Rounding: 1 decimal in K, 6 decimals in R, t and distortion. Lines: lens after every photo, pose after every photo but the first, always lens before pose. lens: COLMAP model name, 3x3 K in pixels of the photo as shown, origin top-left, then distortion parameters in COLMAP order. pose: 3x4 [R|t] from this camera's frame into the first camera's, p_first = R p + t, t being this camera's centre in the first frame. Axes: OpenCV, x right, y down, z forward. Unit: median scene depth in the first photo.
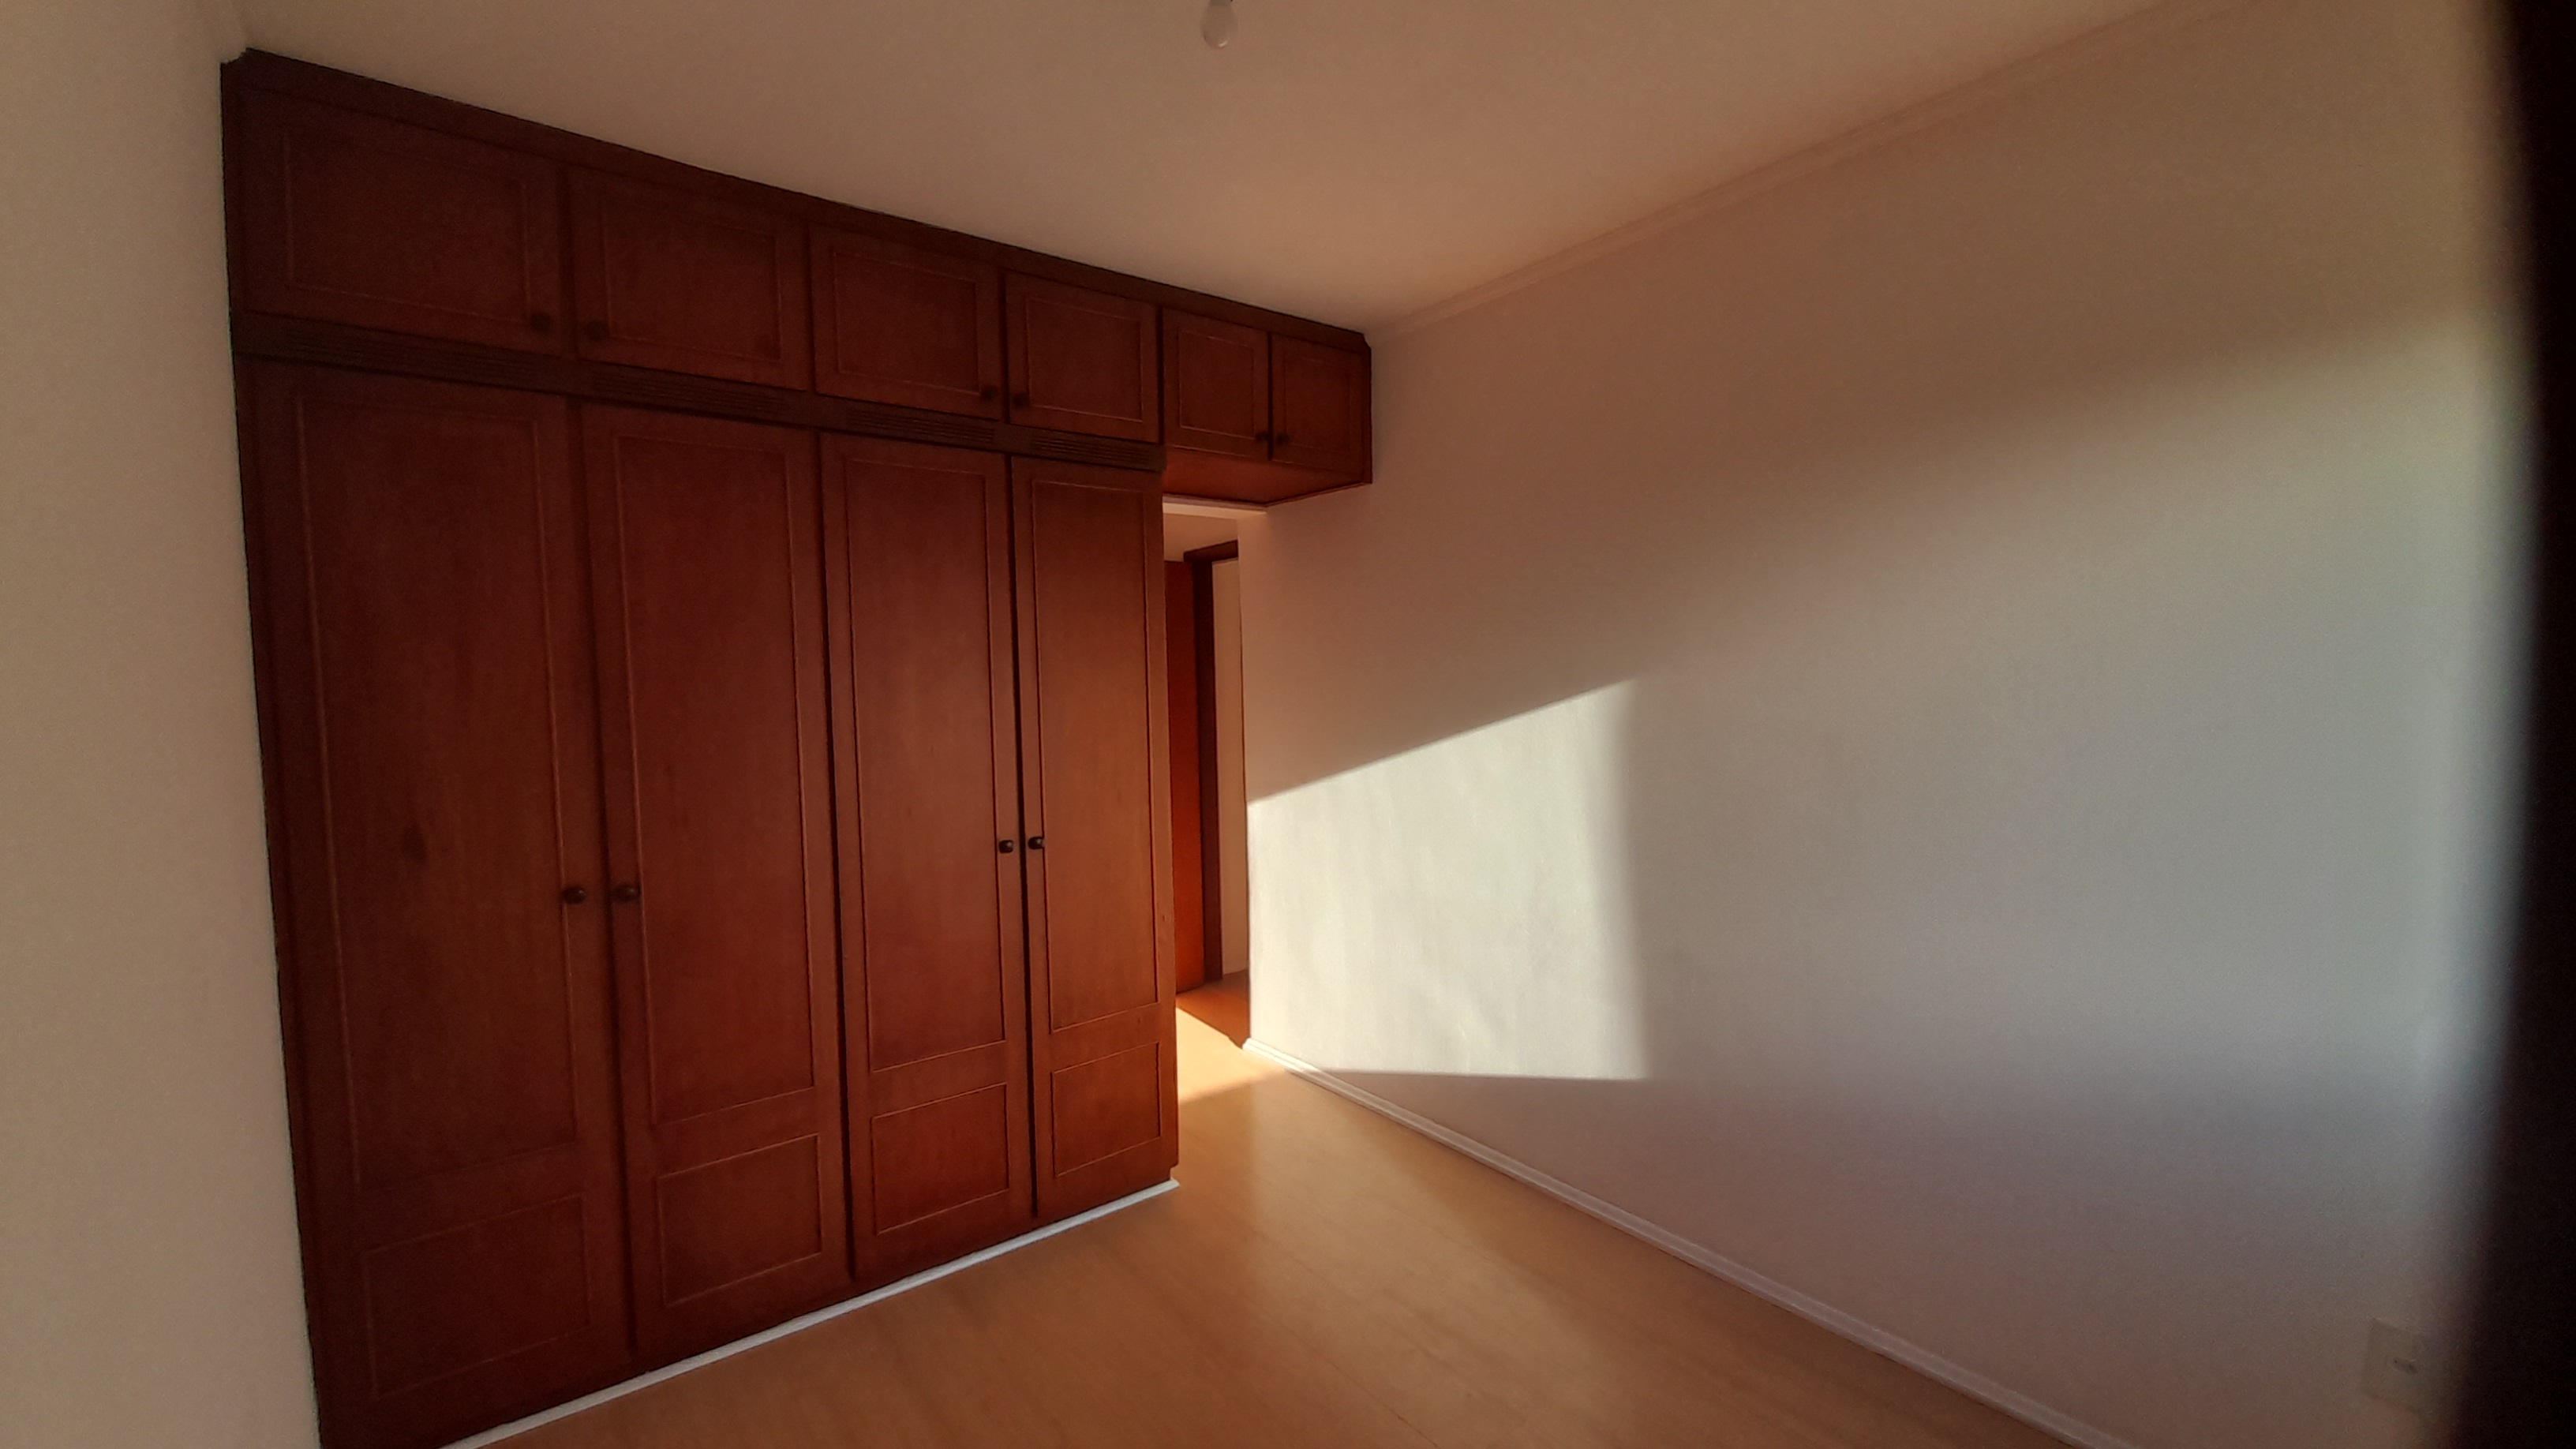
lens RADIAL K [[1011.2, 0, 1251.4], [0, 1011.2, 734.2], [0, 0, 1]] dist [0.009059, -0.014291]
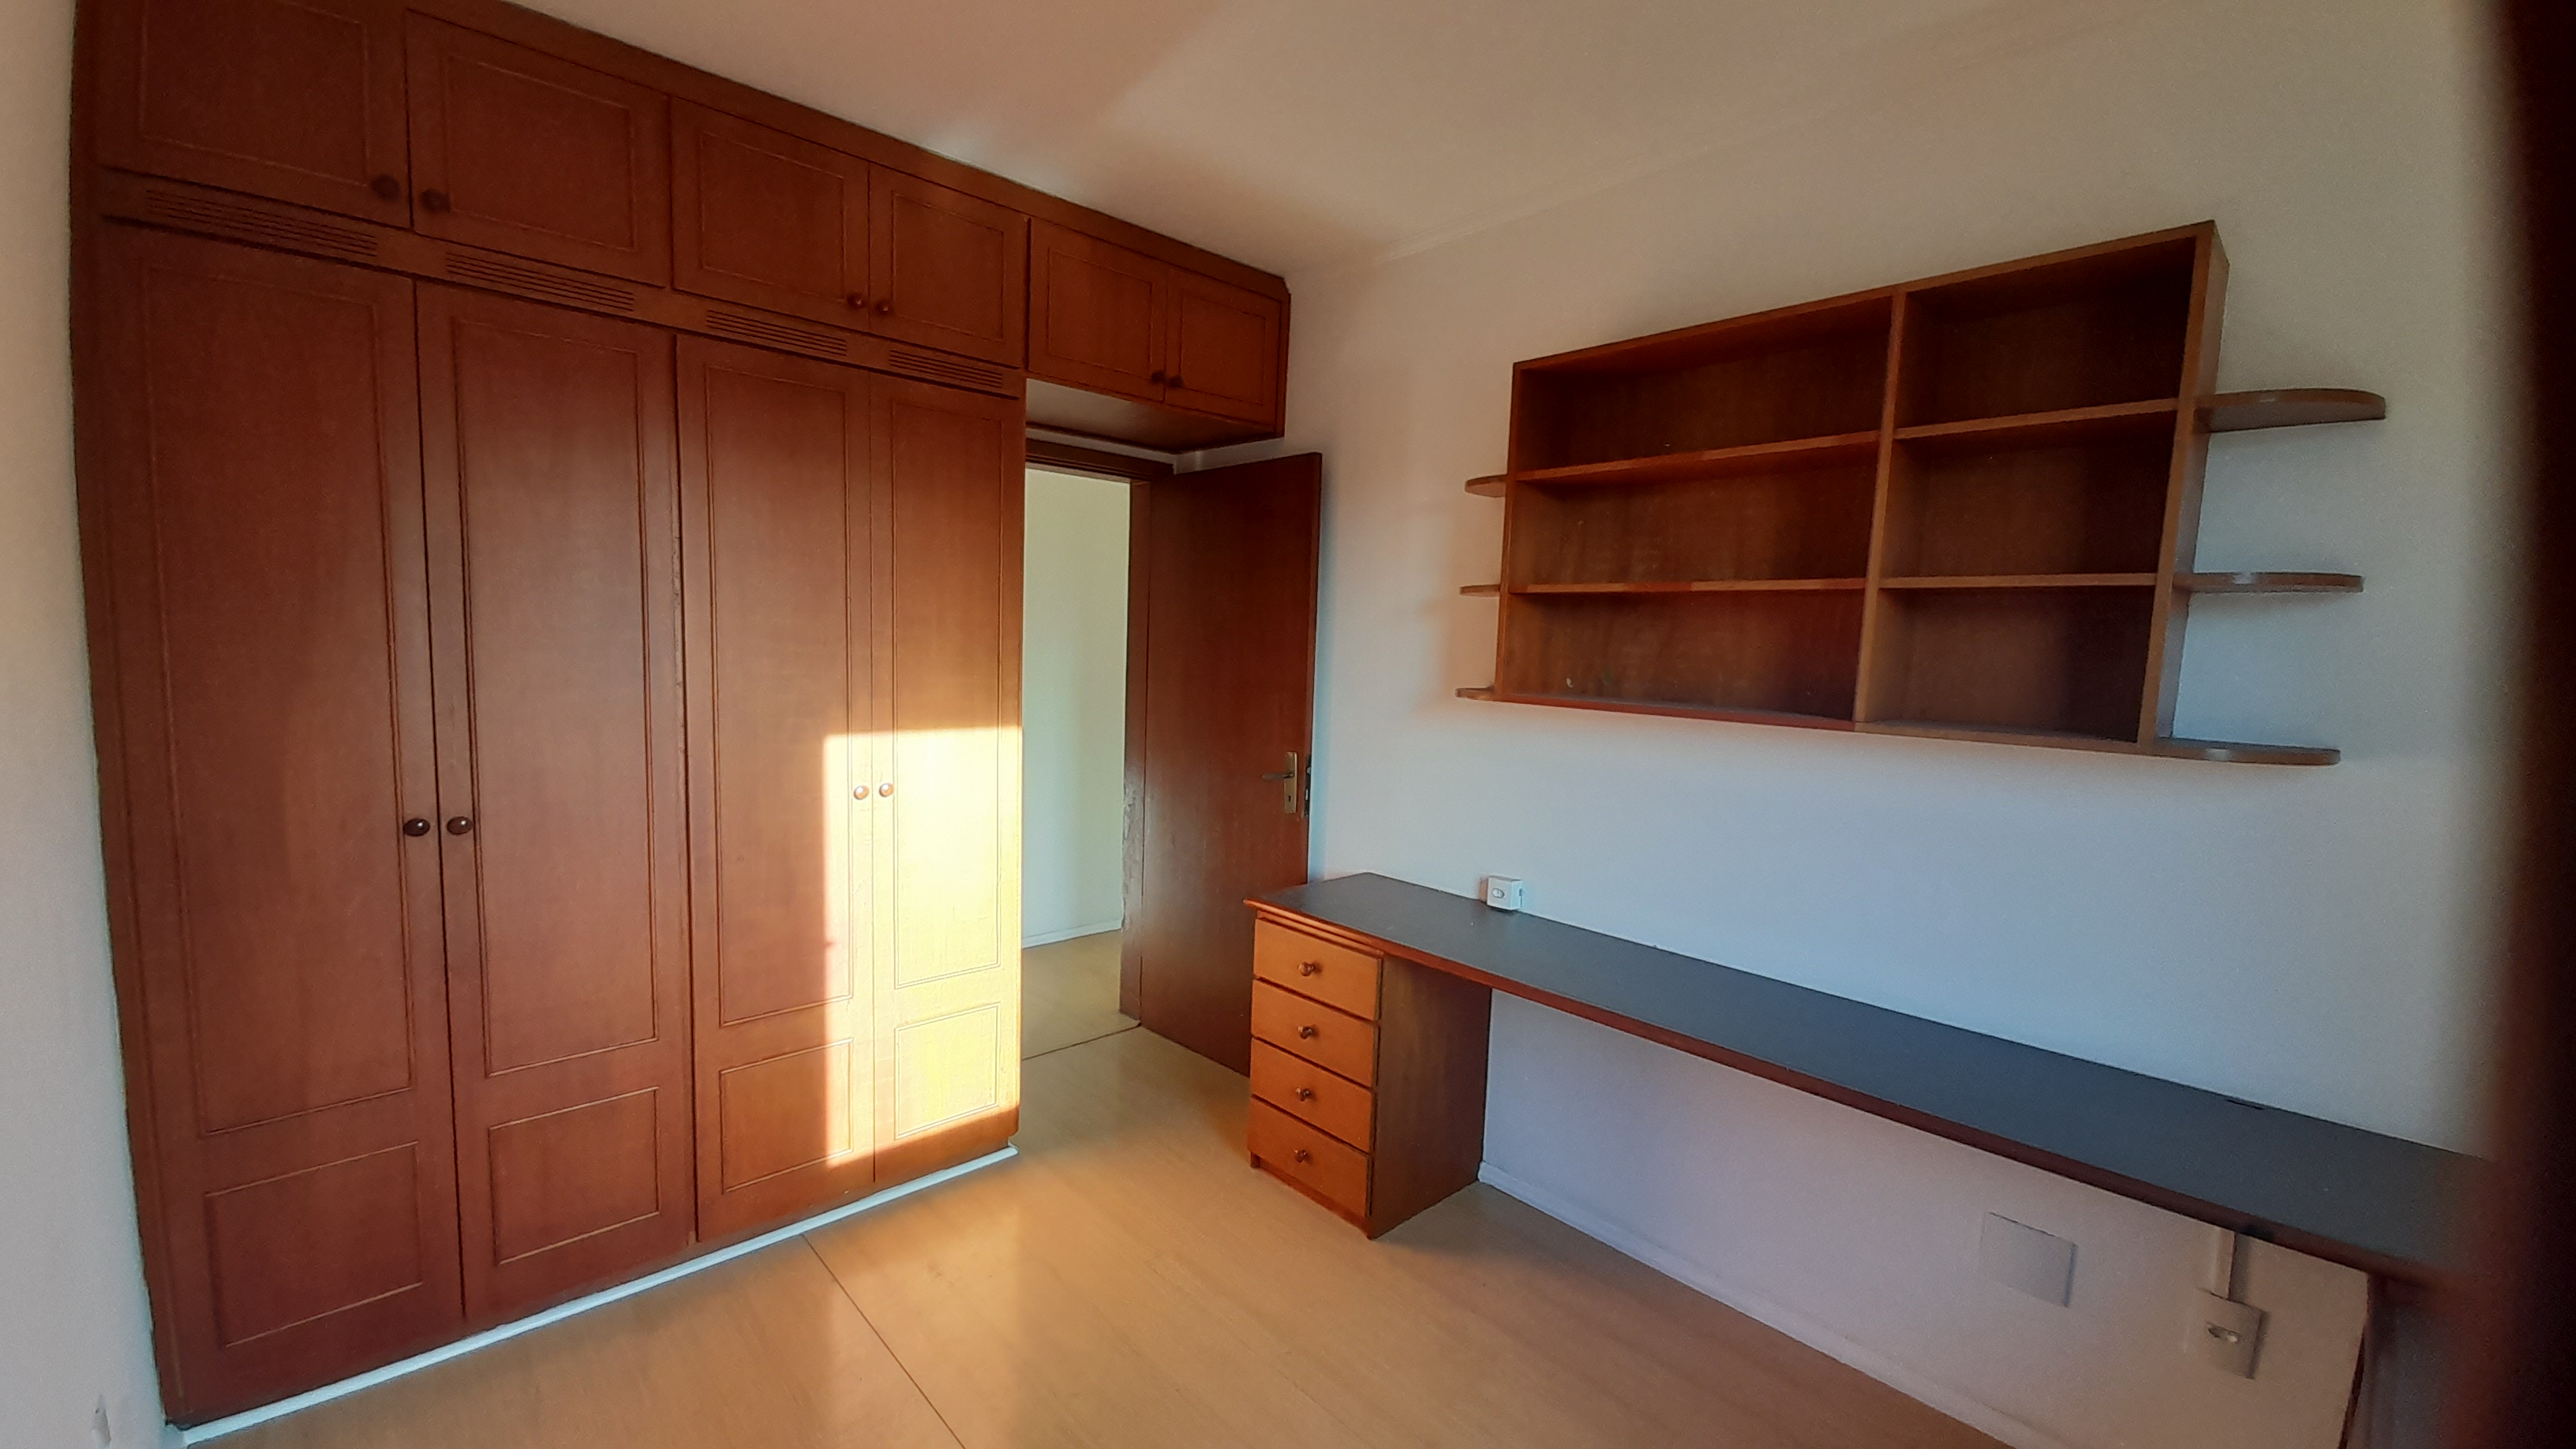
lens RADIAL K [[985.3, 0, 1288.0], [0, 985.3, 724.5], [0, 0, 1]] dist [0.009618, 0.000023]
pose [[0.995552, 0.044855, 0.082853, 0.155019], [-0.047991, 0.998189, 0.036258, -0.009594], [-0.081077, -0.040073, 0.995902, 0.117427]]
